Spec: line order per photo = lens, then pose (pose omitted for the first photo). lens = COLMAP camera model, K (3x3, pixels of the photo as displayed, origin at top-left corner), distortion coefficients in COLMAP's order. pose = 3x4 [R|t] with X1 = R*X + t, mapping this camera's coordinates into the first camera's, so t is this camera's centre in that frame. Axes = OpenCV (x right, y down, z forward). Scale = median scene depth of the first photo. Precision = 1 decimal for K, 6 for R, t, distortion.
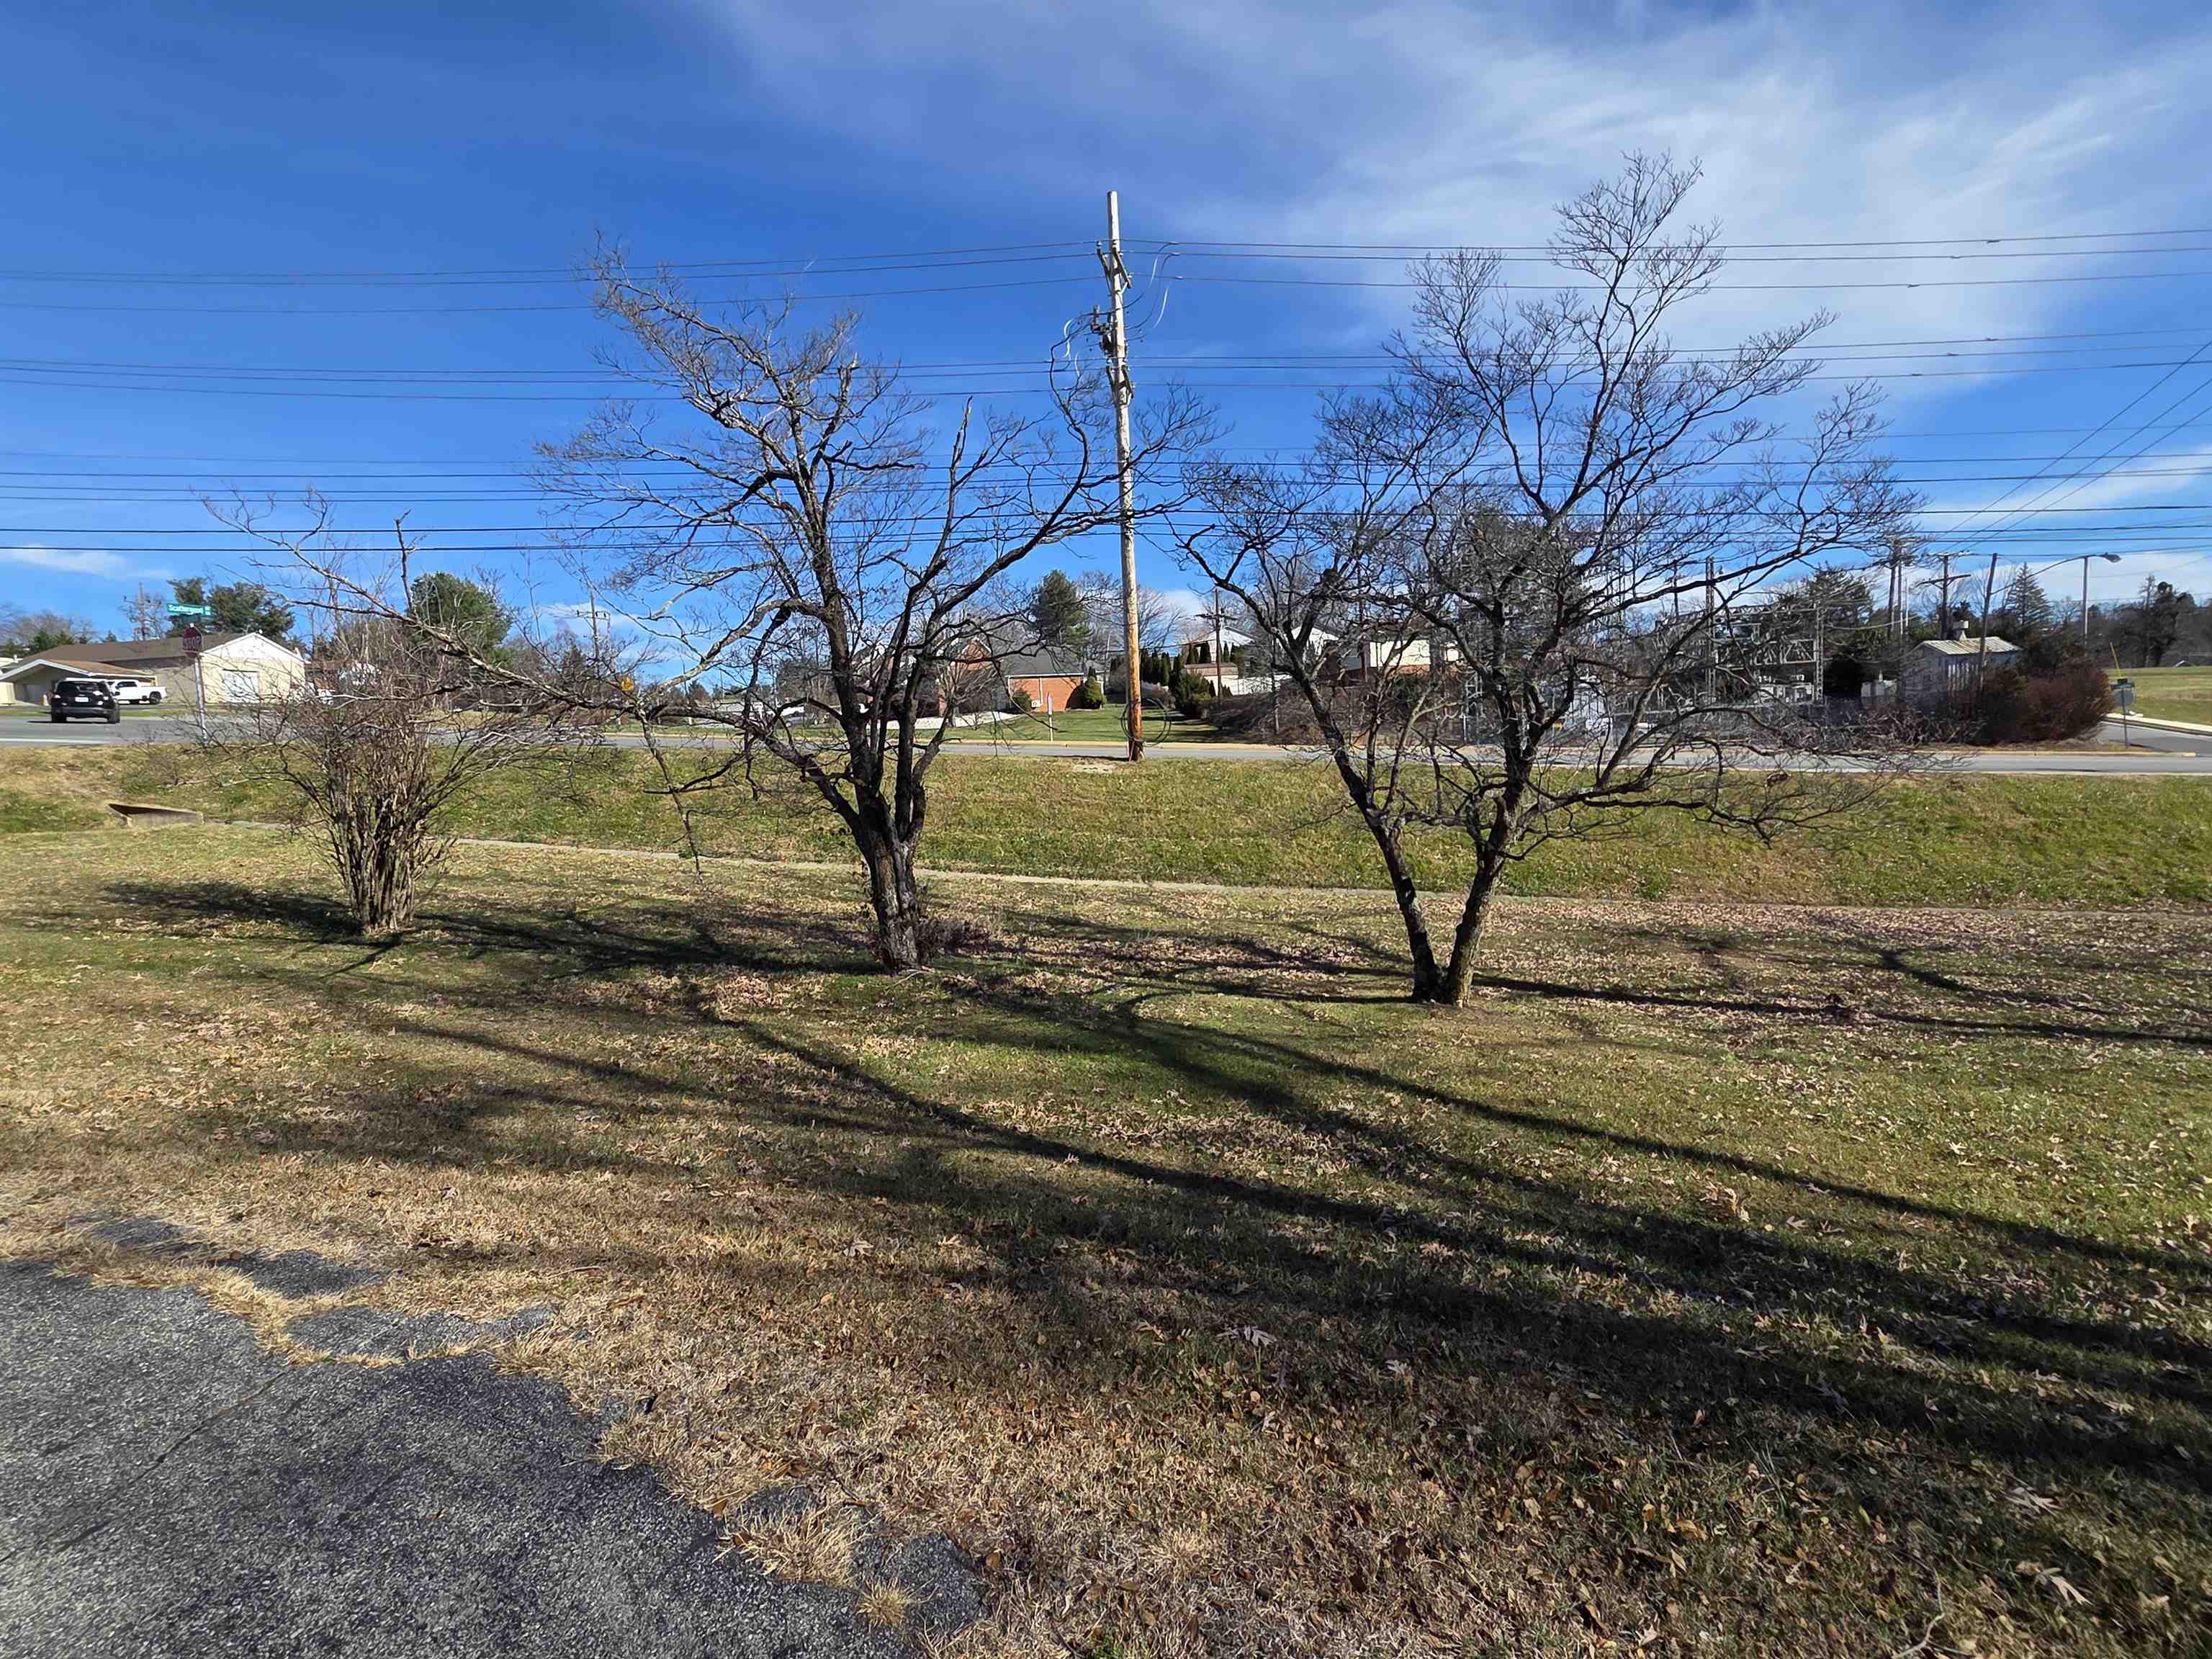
lens RADIAL K [[1066.1, 0, 1105.9], [0, 1066.1, 827.8], [0, 0, 1]] dist [0.003143, 0.000380]
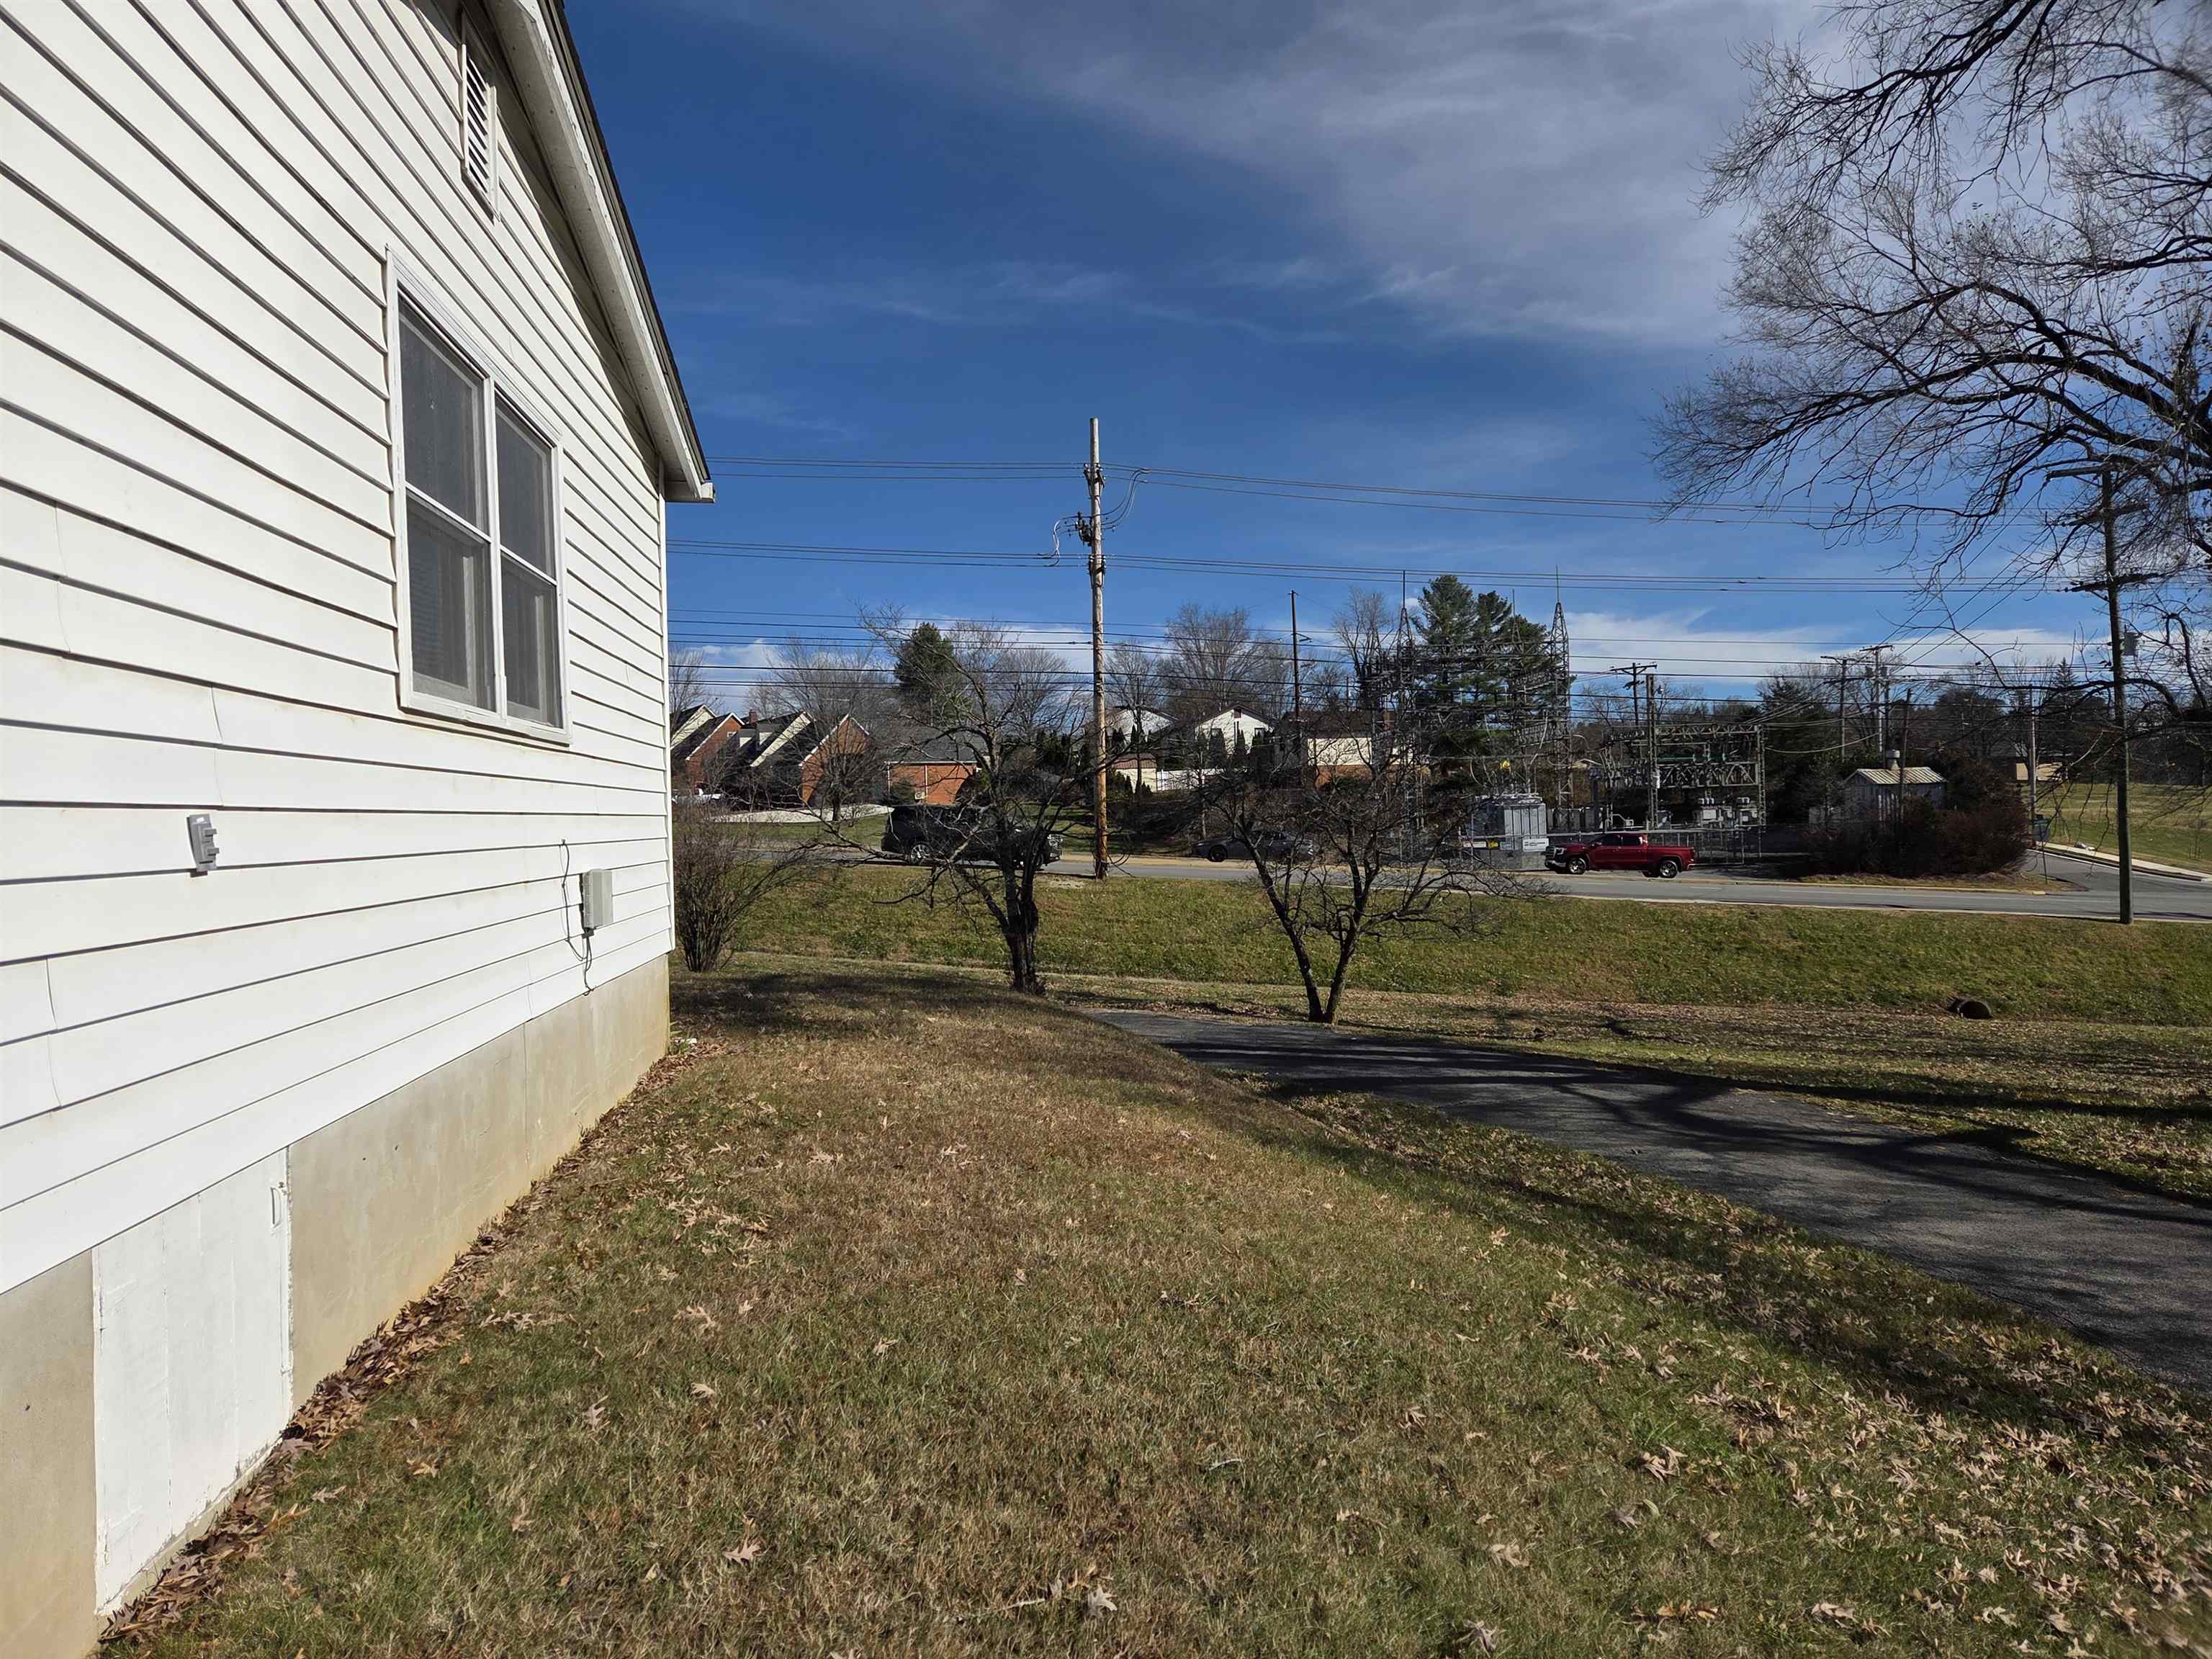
lens RADIAL K [[1466.6, 0, 1101.9], [0, 1466.6, 826.7], [0, 0, 1]] dist [0.033893, 0.000033]
pose [[0.994748, 0.027795, 0.098503, -0.139105], [-0.019431, 0.996202, -0.084875, 0.018427], [-0.100488, 0.082516, 0.991511, -0.643748]]
